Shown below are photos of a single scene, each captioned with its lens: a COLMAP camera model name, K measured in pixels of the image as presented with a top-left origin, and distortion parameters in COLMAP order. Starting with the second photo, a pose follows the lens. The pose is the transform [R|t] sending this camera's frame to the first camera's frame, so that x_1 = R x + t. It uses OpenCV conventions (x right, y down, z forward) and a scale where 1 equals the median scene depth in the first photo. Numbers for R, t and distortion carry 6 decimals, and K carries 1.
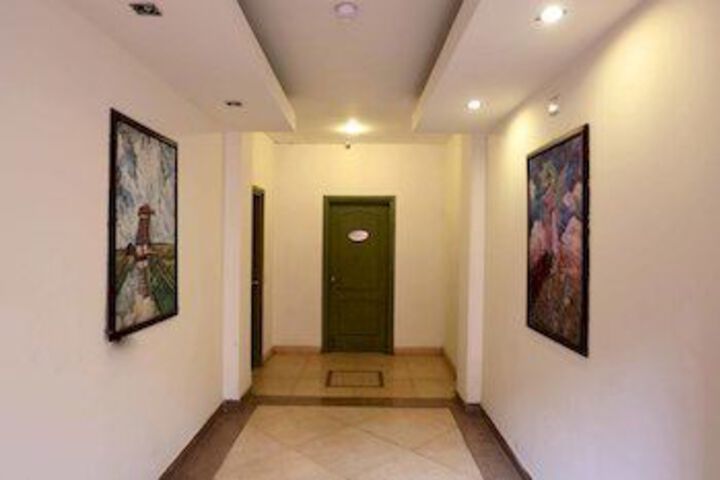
lens RADIAL K [[497.8, 0, 360.0], [0, 497.8, 239.7], [0, 0, 1]] dist [0.000163, 0.000021]
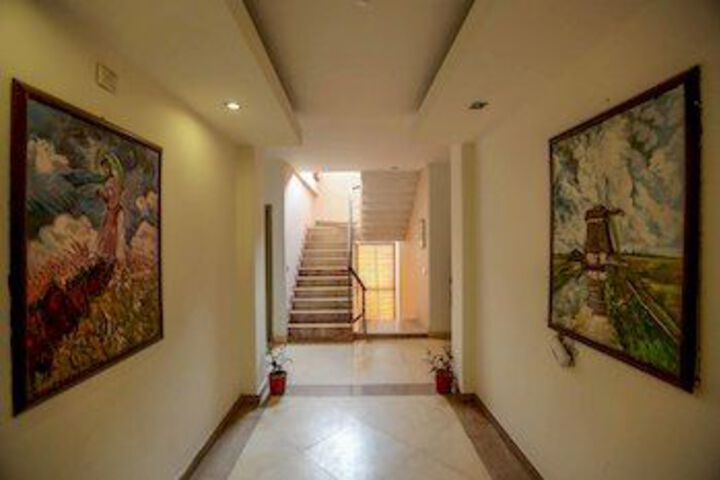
lens RADIAL K [[334.0, 0, 360.3], [0, 334.0, 240.6], [0, 0, 1]] dist [-0.000337, -0.000001]
pose [[-0.999847, -0.006504, -0.016262, -0.014544], [-0.006566, 0.999971, 0.003795, -0.010659], [0.016237, 0.003901, -0.999861, 1.620329]]
